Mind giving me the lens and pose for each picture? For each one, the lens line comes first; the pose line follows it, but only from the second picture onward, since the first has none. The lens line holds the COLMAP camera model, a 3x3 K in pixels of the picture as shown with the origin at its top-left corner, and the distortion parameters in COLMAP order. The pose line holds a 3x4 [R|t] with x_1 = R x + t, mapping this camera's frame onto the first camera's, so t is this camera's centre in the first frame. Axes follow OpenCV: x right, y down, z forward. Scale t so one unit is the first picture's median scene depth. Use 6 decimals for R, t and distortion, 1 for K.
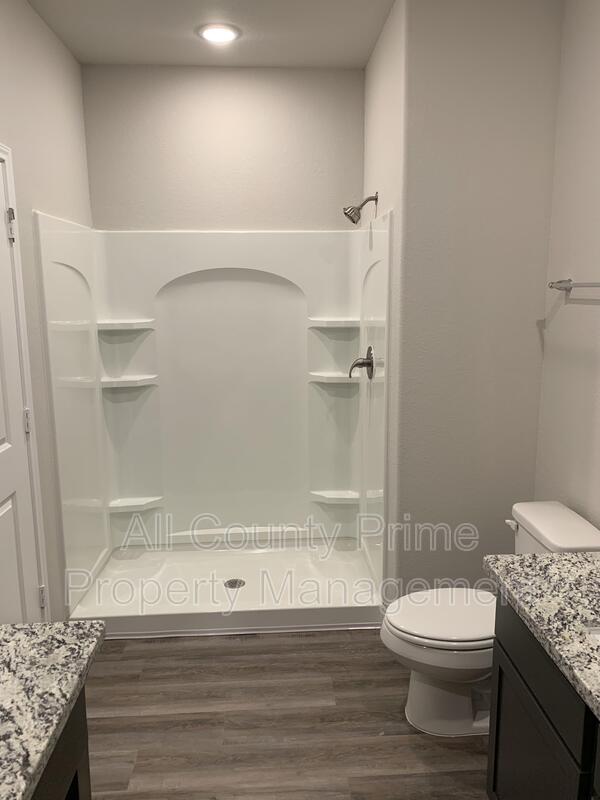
lens RADIAL K [[614.2, 0, 304.7], [0, 614.2, 390.3], [0, 0, 1]] dist [0.032160, -0.032637]
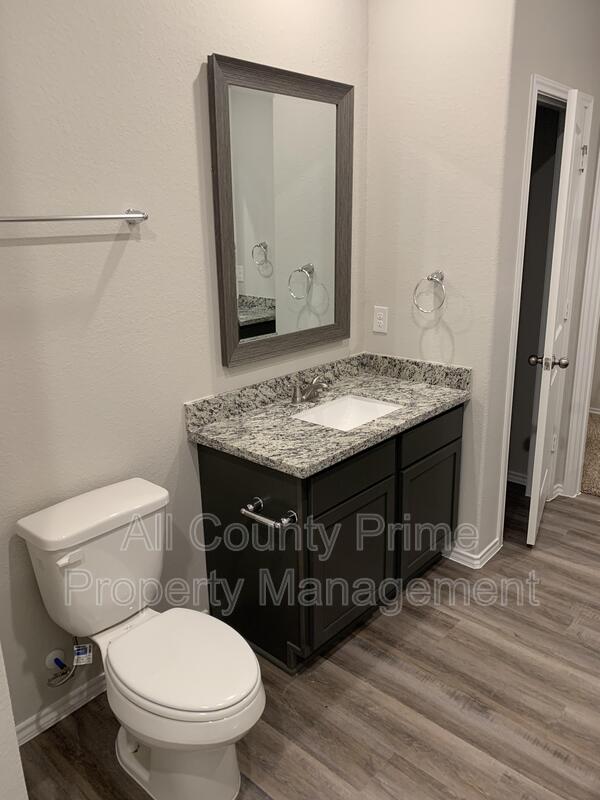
lens RADIAL K [[614.2, 0, 304.7], [0, 614.2, 390.3], [0, 0, 1]] dist [0.032160, -0.032637]
pose [[-0.710195, -0.173496, 0.682292, -0.540159], [0.140487, 0.914739, 0.378836, -0.338658], [-0.689845, 0.364900, -0.625269, 2.027509]]
